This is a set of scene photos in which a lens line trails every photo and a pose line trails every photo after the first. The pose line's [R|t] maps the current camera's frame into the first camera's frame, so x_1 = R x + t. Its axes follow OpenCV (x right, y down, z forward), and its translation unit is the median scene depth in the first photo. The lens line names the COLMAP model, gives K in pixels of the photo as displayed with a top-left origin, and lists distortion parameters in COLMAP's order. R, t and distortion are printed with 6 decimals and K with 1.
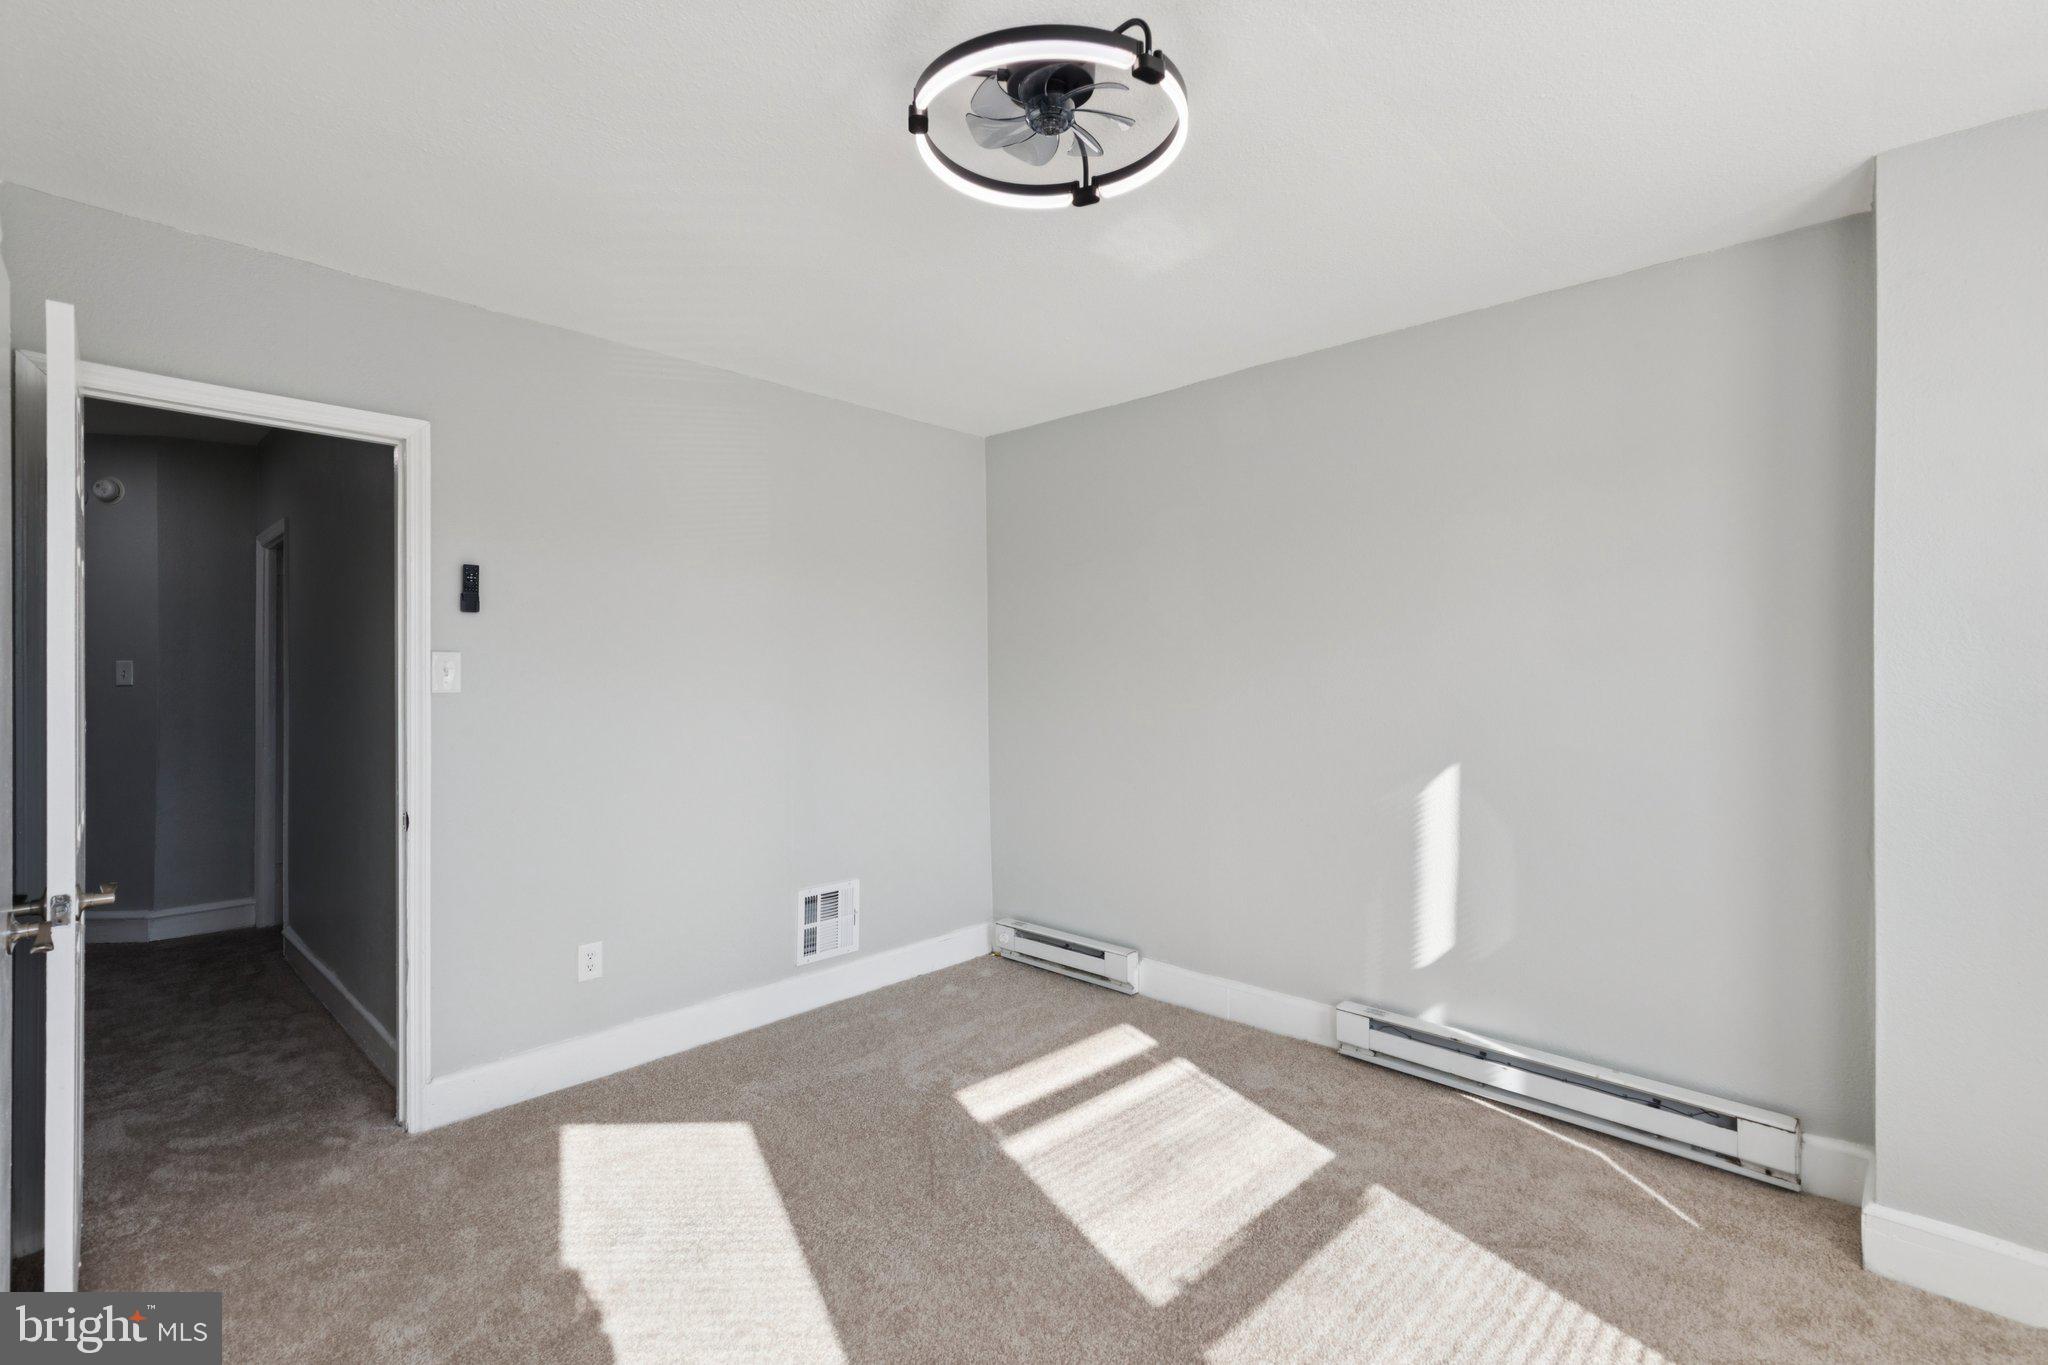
lens RADIAL K [[922.5, 0, 1026.9], [0, 922.5, 673.3], [0, 0, 1]] dist [0.003033, 0.000001]
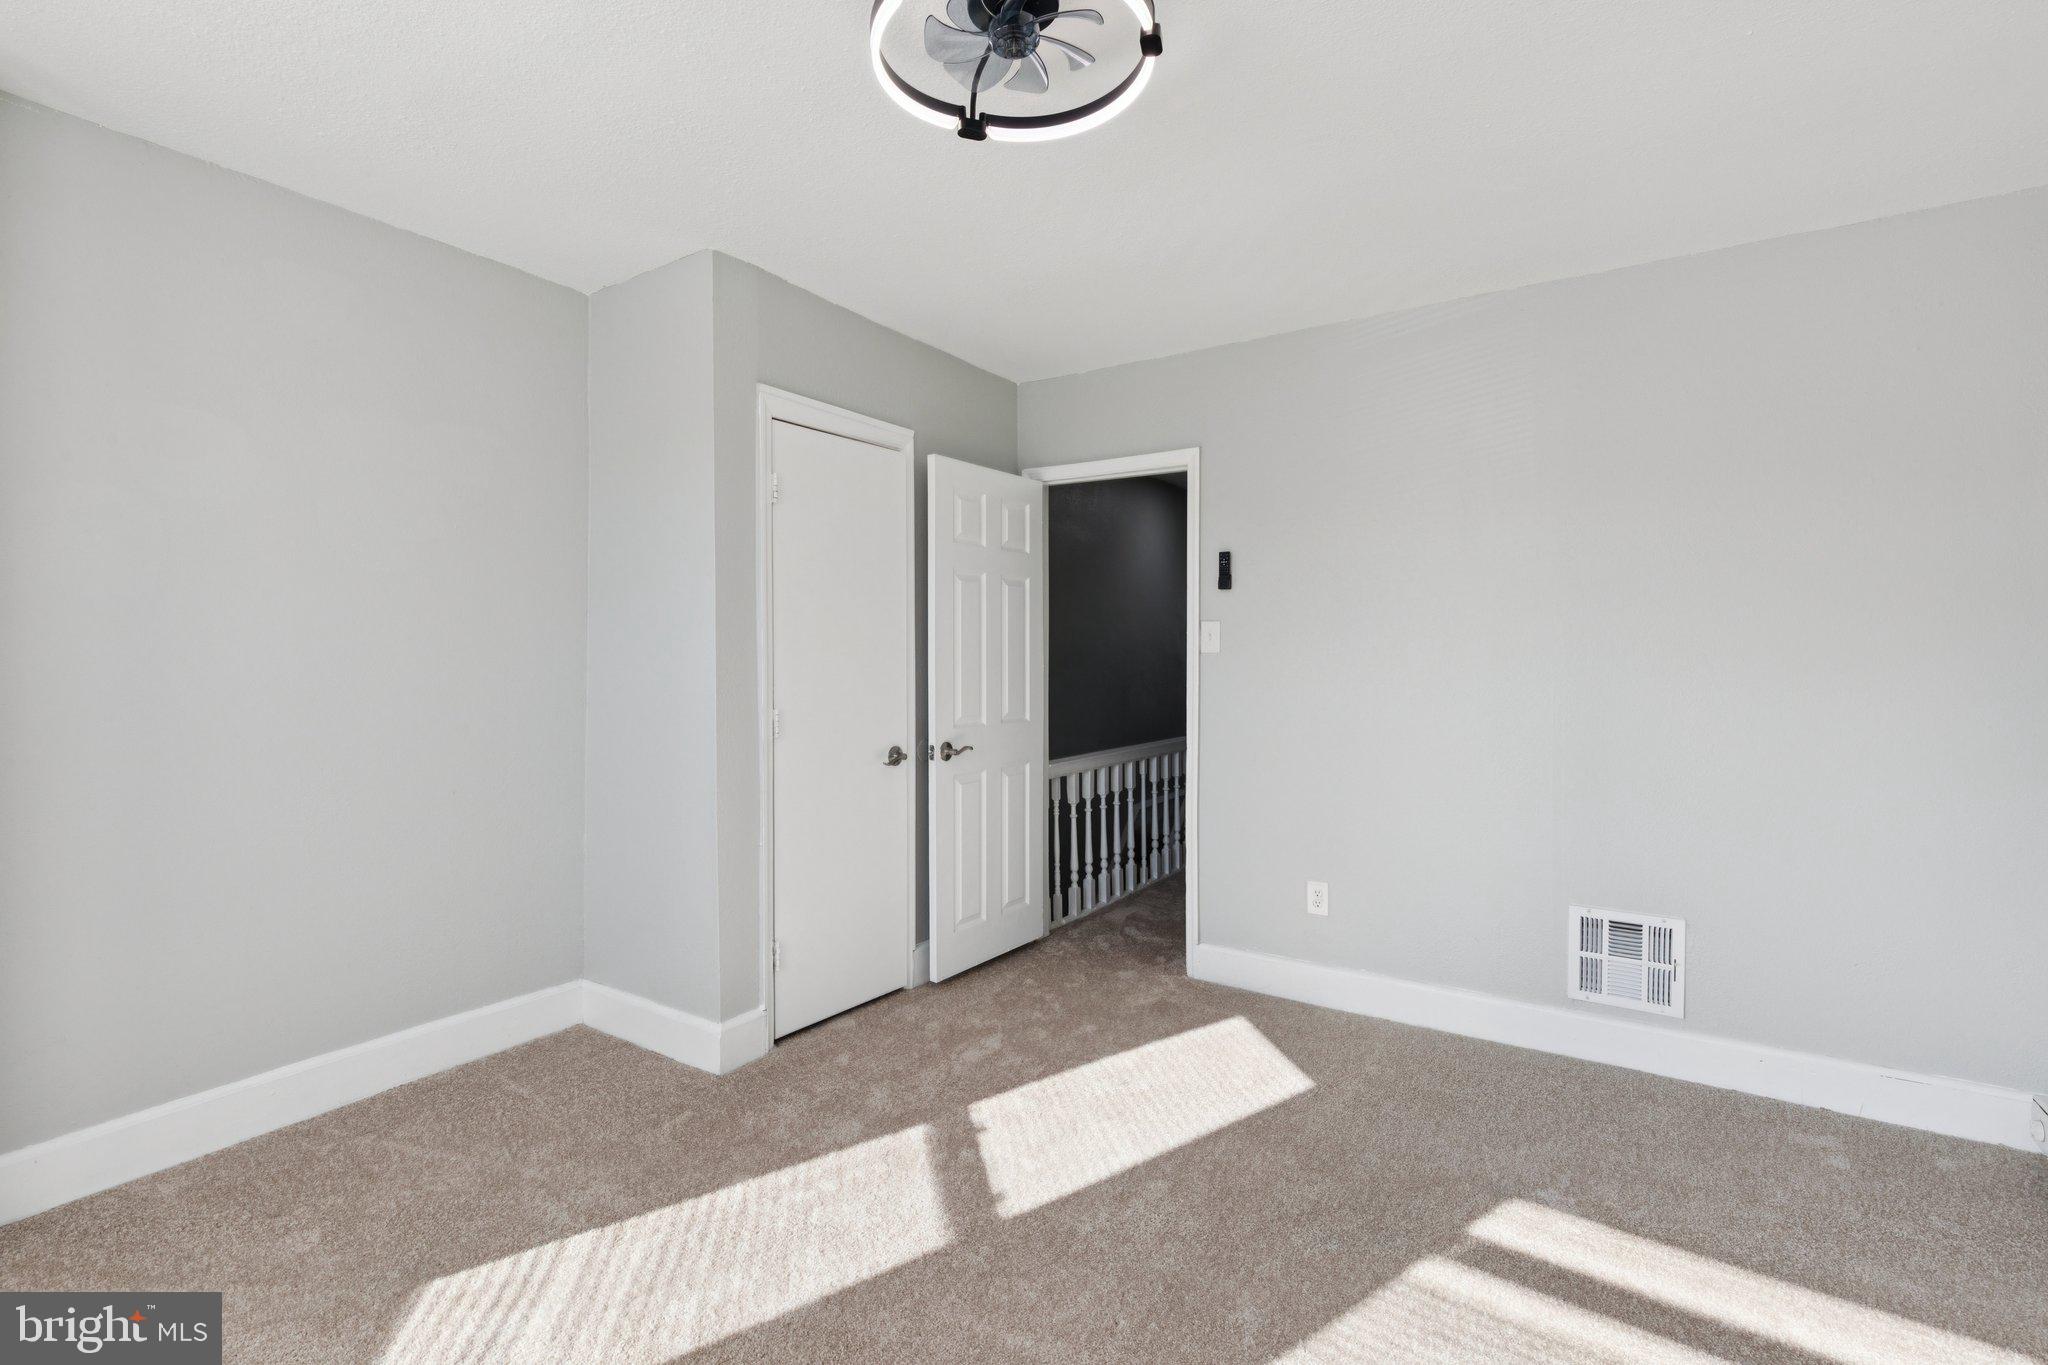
lens RADIAL K [[922.5, 0, 1026.9], [0, 922.5, 673.3], [0, 0, 1]] dist [0.003033, 0.000001]
pose [[0.178275, 0.026498, -0.983624, 0.550238], [-0.002092, 0.999645, 0.026551, 0.014353], [0.983978, -0.002675, 0.178268, 0.466519]]
